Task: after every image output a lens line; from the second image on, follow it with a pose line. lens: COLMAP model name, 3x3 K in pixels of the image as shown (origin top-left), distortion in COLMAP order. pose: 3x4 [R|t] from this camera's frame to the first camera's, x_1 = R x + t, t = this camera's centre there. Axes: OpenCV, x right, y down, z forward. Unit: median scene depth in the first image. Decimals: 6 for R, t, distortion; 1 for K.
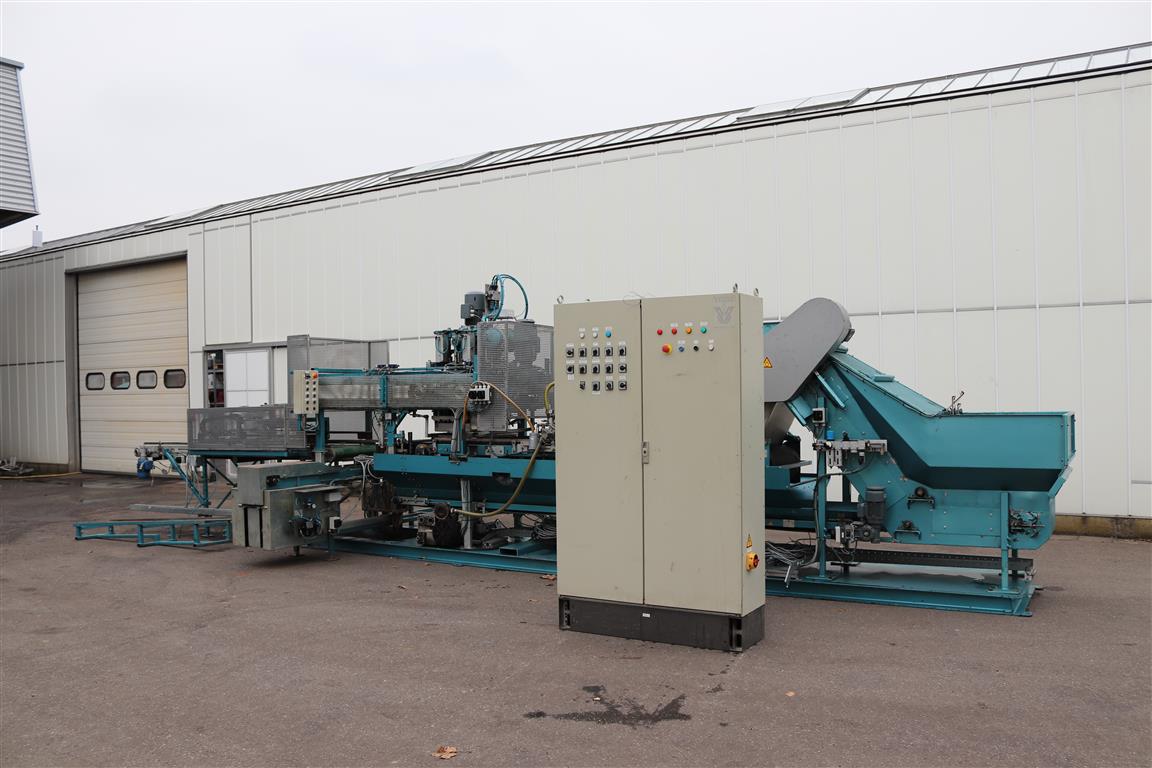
lens RADIAL K [[963.5, 0, 581.0], [0, 963.5, 401.1], [0, 0, 1]] dist [-0.157532, 0.141512]
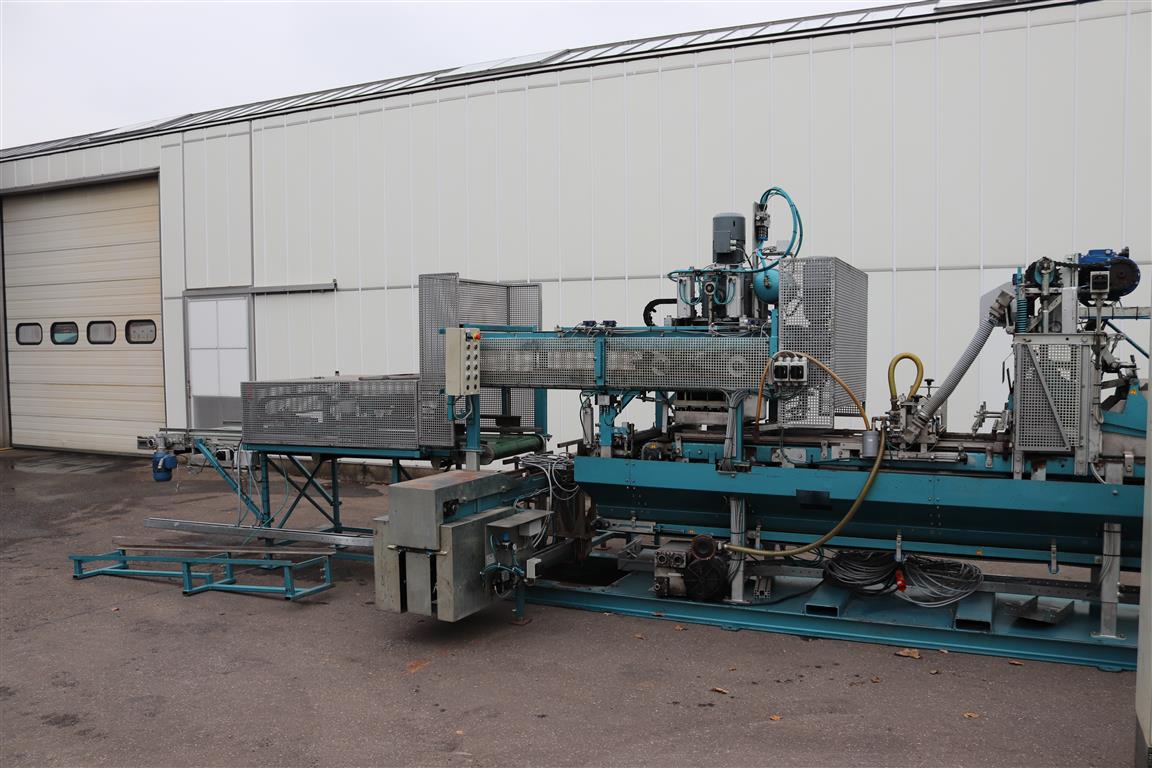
lens RADIAL K [[963.5, 0, 581.0], [0, 963.5, 400.2], [0, 0, 1]] dist [-0.157532, 0.141512]
pose [[0.994687, 0.001993, 0.102929, -0.363801], [-0.007257, 0.998683, 0.050796, -0.022337], [-0.102692, -0.051273, 0.993391, 0.446806]]
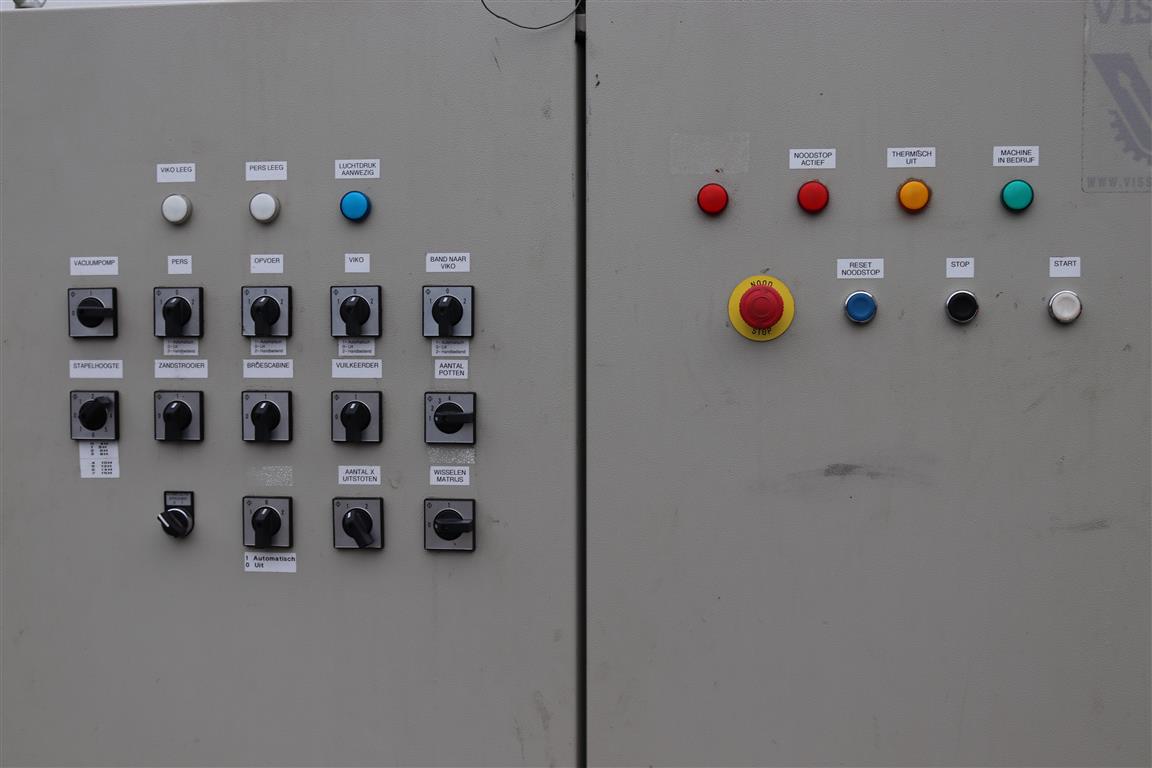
lens RADIAL K [[1496.7, 0, 575.6], [0, 1496.7, 386.0], [0, 0, 1]] dist [-0.042350, 0.000000]
pose [[0.926105, -0.003637, 0.377249, -0.027000], [-0.005231, 0.999734, 0.022479, -0.038203], [-0.377230, -0.022792, 0.925839, 0.638861]]
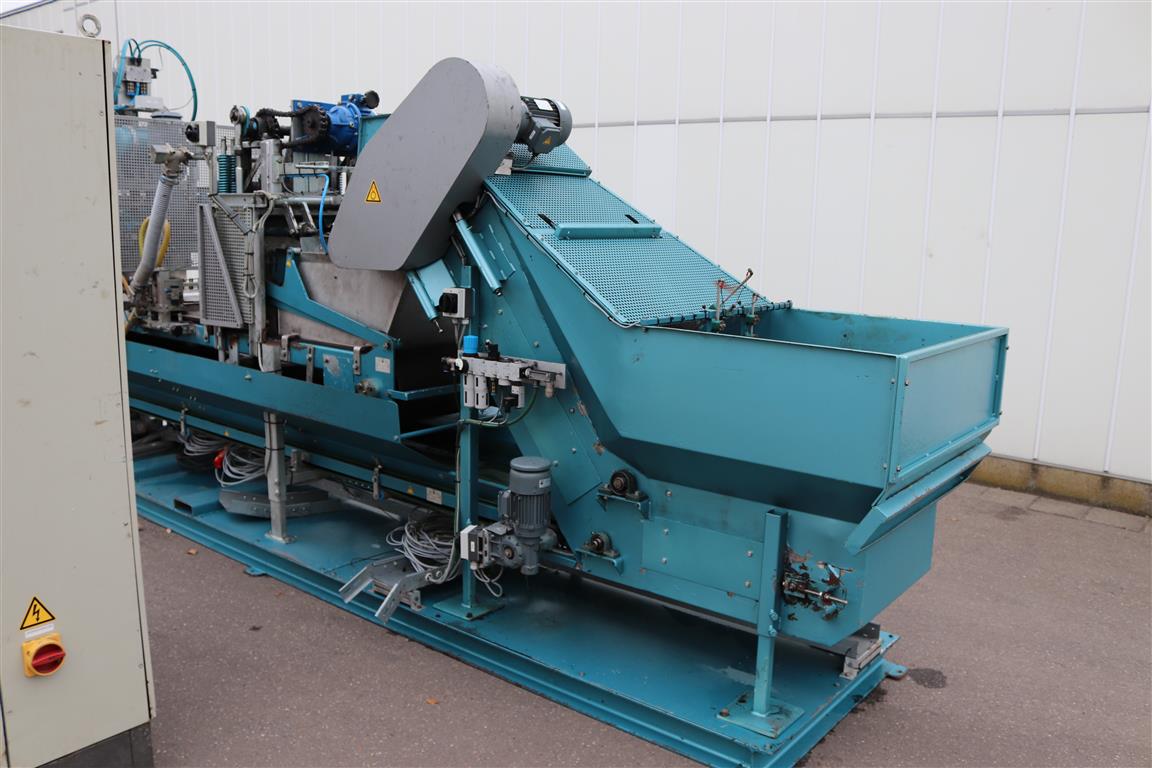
lens RADIAL K [[963.5, 0, 577.8], [0, 963.5, 402.8], [0, 0, 1]] dist [-0.157532, 0.141512]
pose [[0.988912, 0.065472, -0.133289, 0.380937], [-0.039000, 0.980560, 0.192306, -0.032196], [0.143288, -0.184976, 0.972241, 0.513555]]
